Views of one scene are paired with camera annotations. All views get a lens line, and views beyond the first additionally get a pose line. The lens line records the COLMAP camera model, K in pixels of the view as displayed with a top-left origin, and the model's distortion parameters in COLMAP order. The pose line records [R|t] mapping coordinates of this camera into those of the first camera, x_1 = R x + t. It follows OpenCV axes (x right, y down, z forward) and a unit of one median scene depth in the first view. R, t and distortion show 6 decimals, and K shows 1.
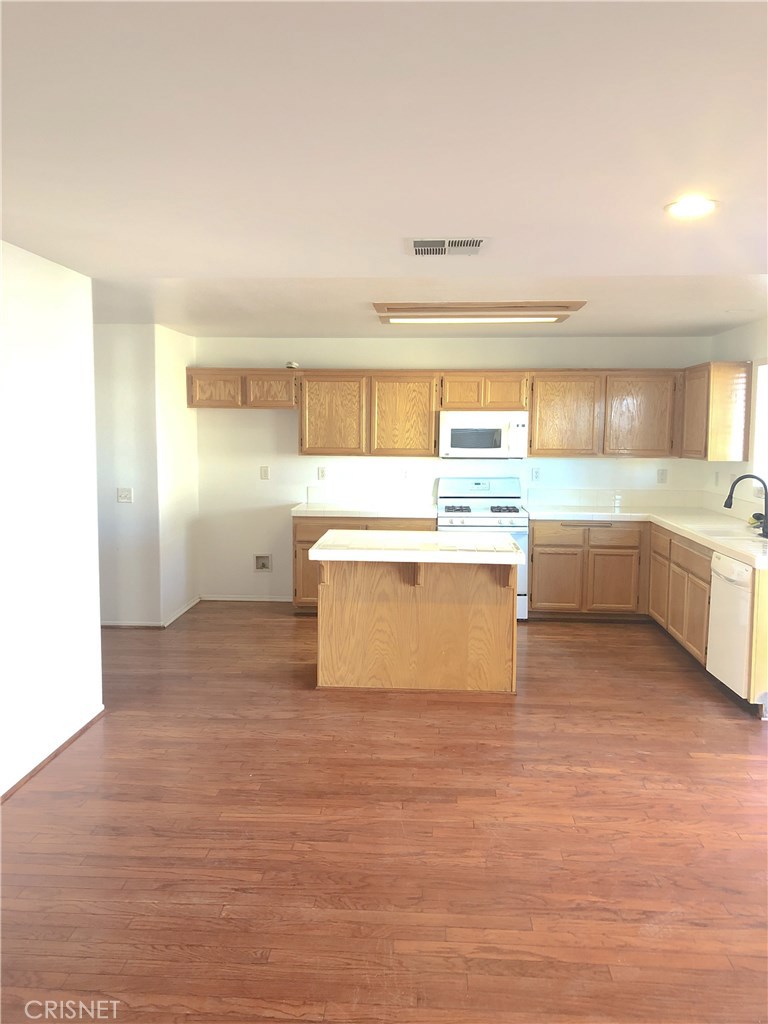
lens RADIAL K [[835.5, 0, 384.0], [0, 835.5, 512.0], [0, 0, 1]] dist [0.007583, -0.001537]
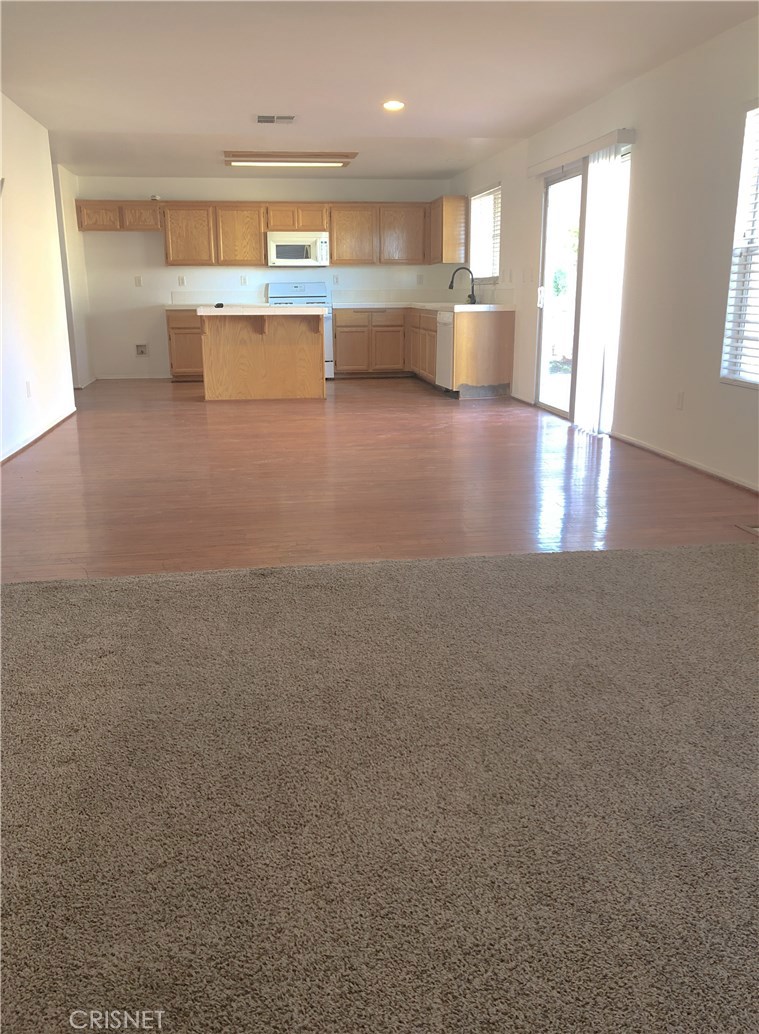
lens RADIAL K [[817.4, 0, 379.5], [0, 817.4, 517.0], [0, 0, 1]] dist [0.094782, -0.330817]
pose [[0.976304, -0.067686, 0.205546, -0.067370], [0.031808, 0.984395, 0.173076, 0.121499], [-0.214054, -0.162437, 0.963221, -0.472721]]
